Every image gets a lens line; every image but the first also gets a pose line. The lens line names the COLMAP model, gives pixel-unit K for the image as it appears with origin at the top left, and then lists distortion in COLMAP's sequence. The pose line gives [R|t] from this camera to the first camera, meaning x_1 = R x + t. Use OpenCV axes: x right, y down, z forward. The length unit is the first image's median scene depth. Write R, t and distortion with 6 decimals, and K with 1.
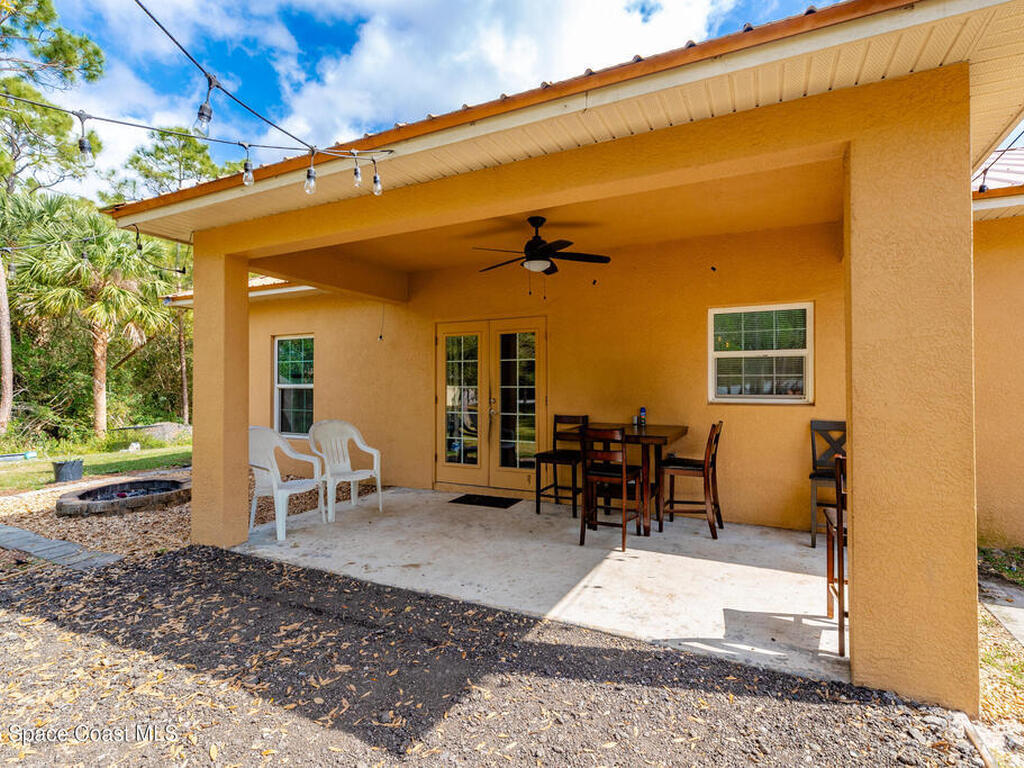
lens RADIAL K [[519.4, 0, 512.4], [0, 519.4, 378.7], [0, 0, 1]] dist [0.002727, -0.000538]
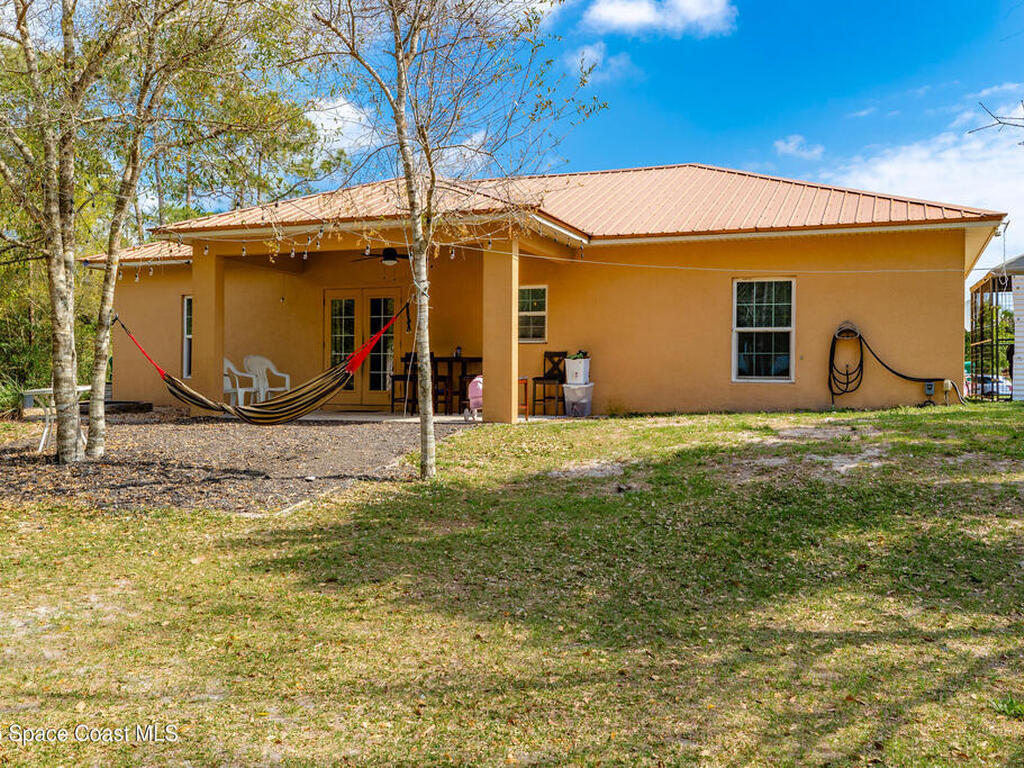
lens RADIAL K [[1235.2, 0, 511.5], [0, 1235.2, 384.2], [0, 0, 1]] dist [-0.002916, 0.000000]
pose [[0.997043, 0.011460, 0.075990, 0.113384], [-0.011479, 0.999934, -0.000186, 0.154600], [-0.075987, -0.000687, 0.997109, -2.555784]]
